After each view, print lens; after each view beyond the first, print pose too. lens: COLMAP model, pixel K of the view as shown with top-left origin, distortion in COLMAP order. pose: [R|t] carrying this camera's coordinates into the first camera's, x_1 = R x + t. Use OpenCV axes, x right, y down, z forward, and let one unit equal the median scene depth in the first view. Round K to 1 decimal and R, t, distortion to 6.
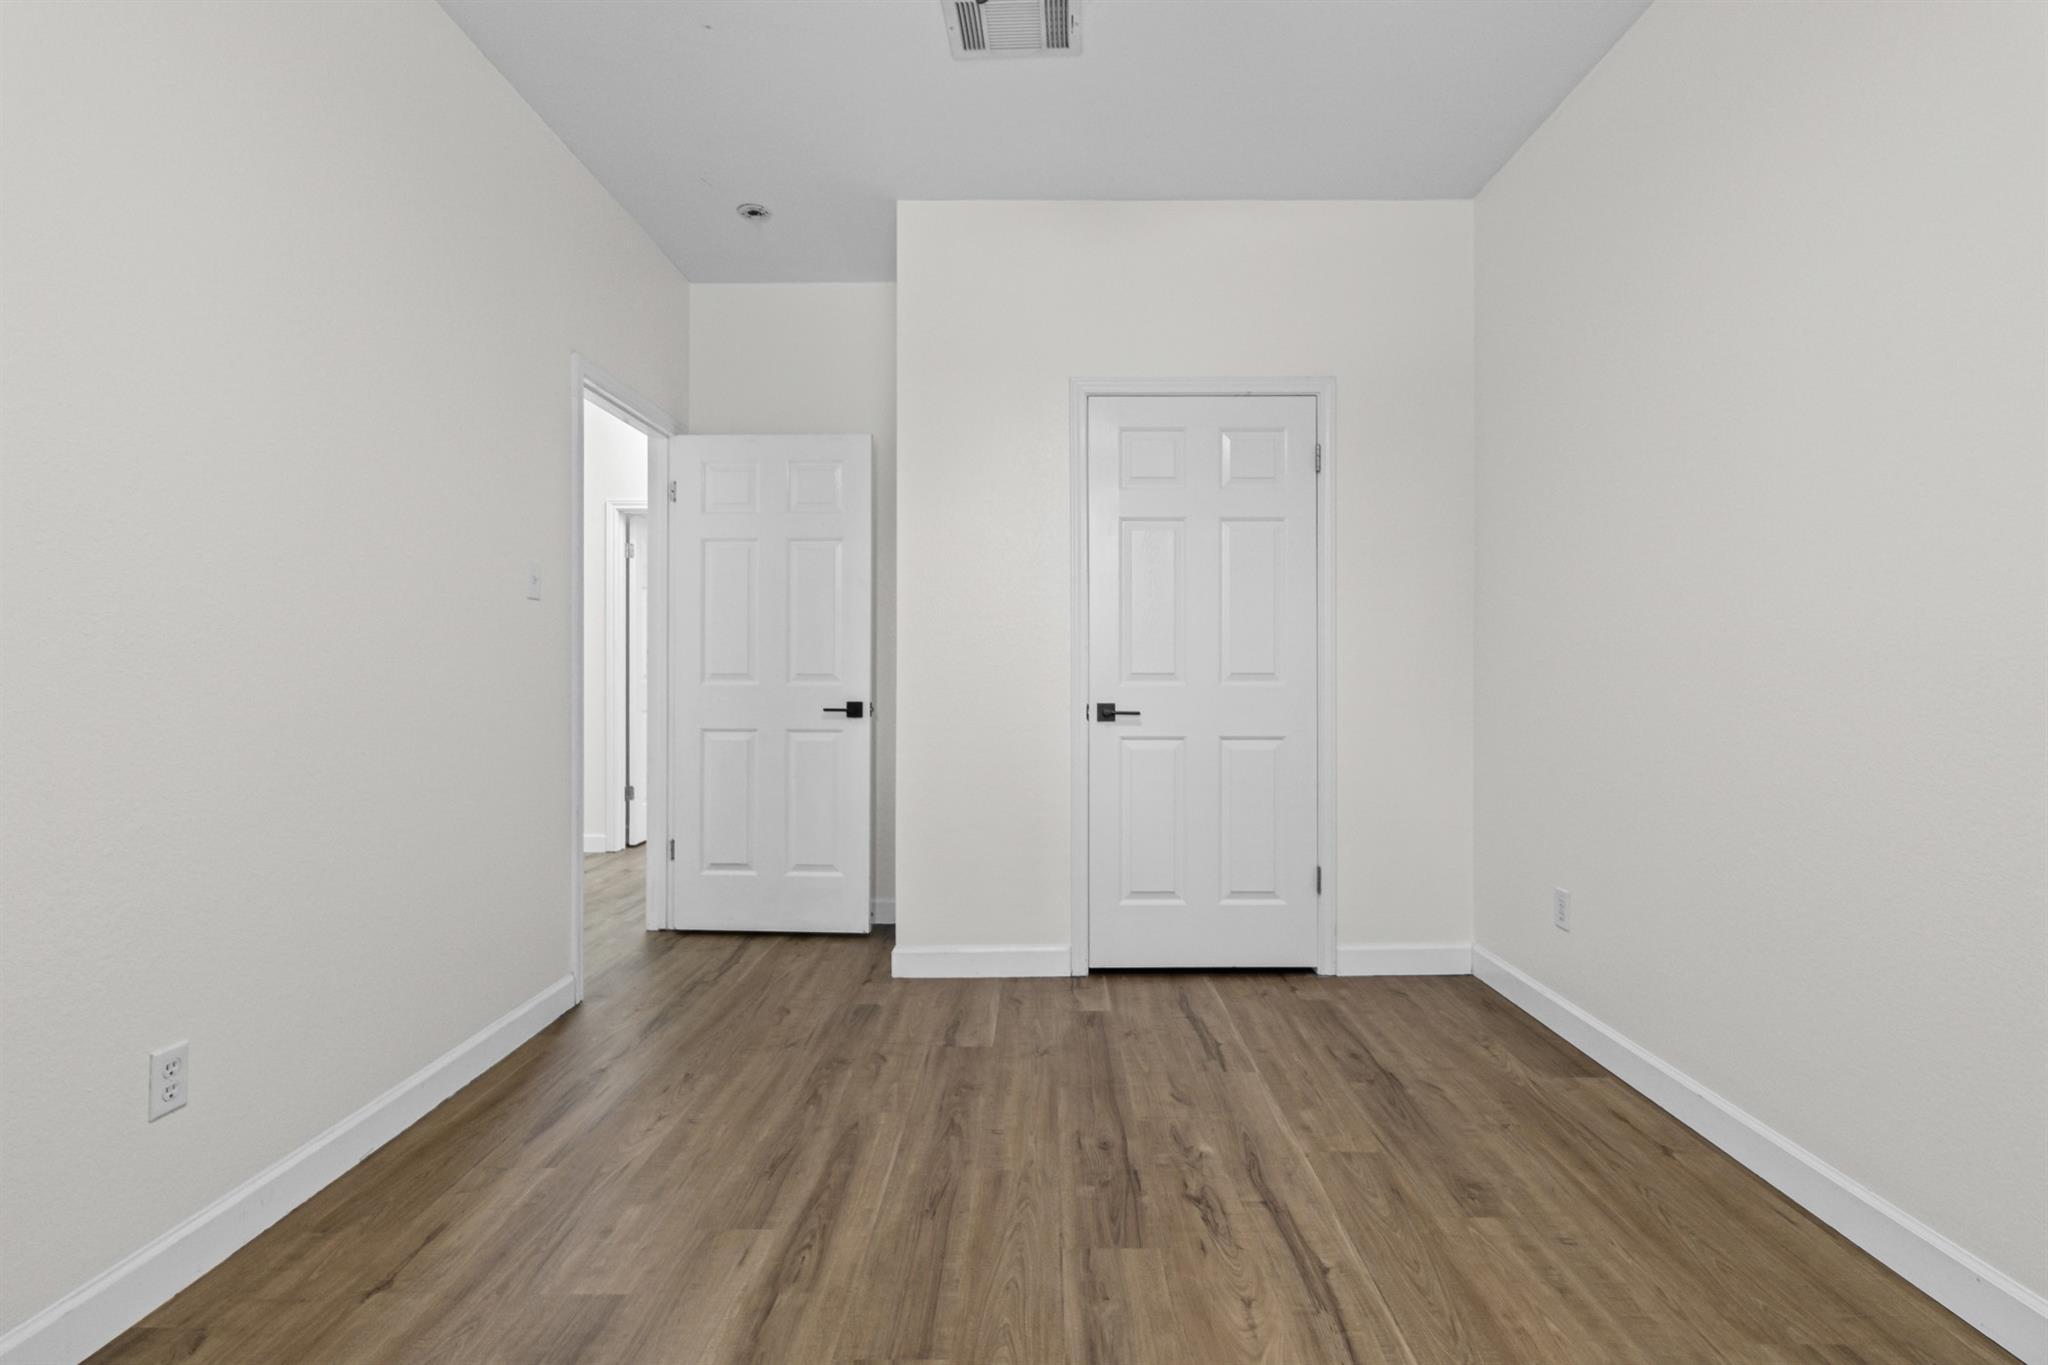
lens RADIAL K [[943.0, 0, 1024.0], [0, 943.0, 682.5], [0, 0, 1]] dist [0.001950, -0.000127]
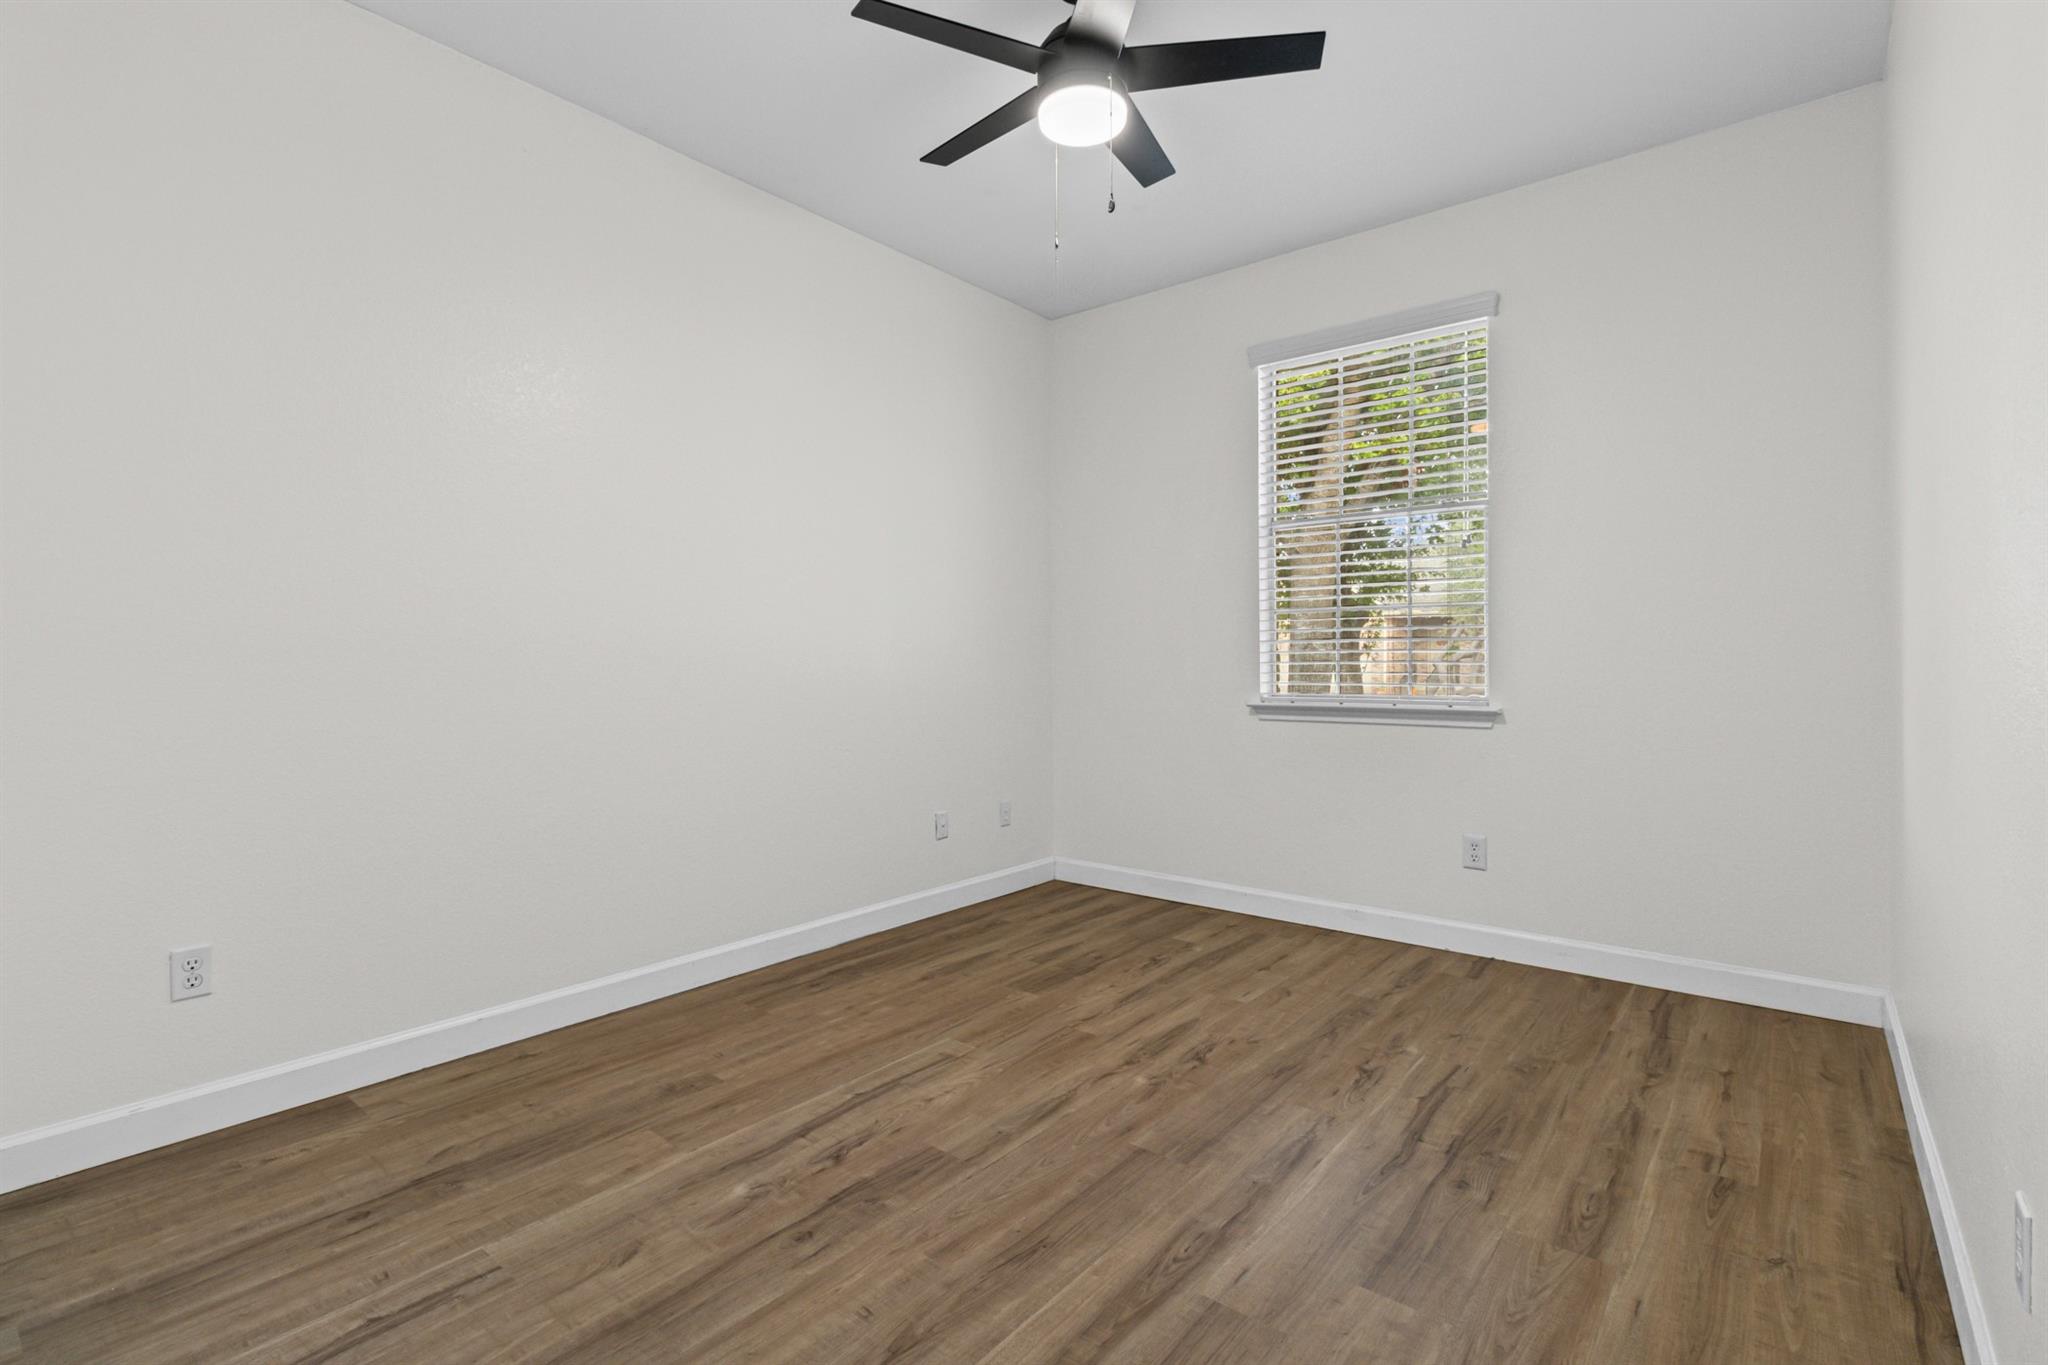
lens RADIAL K [[943.0, 0, 1024.0], [0, 943.0, 682.5], [0, 0, 1]] dist [0.001950, -0.000127]
pose [[-0.783104, -0.009316, 0.621821, -0.643557], [0.011362, 0.999507, 0.029282, -0.022140], [-0.621787, 0.029996, -0.782612, 1.682909]]
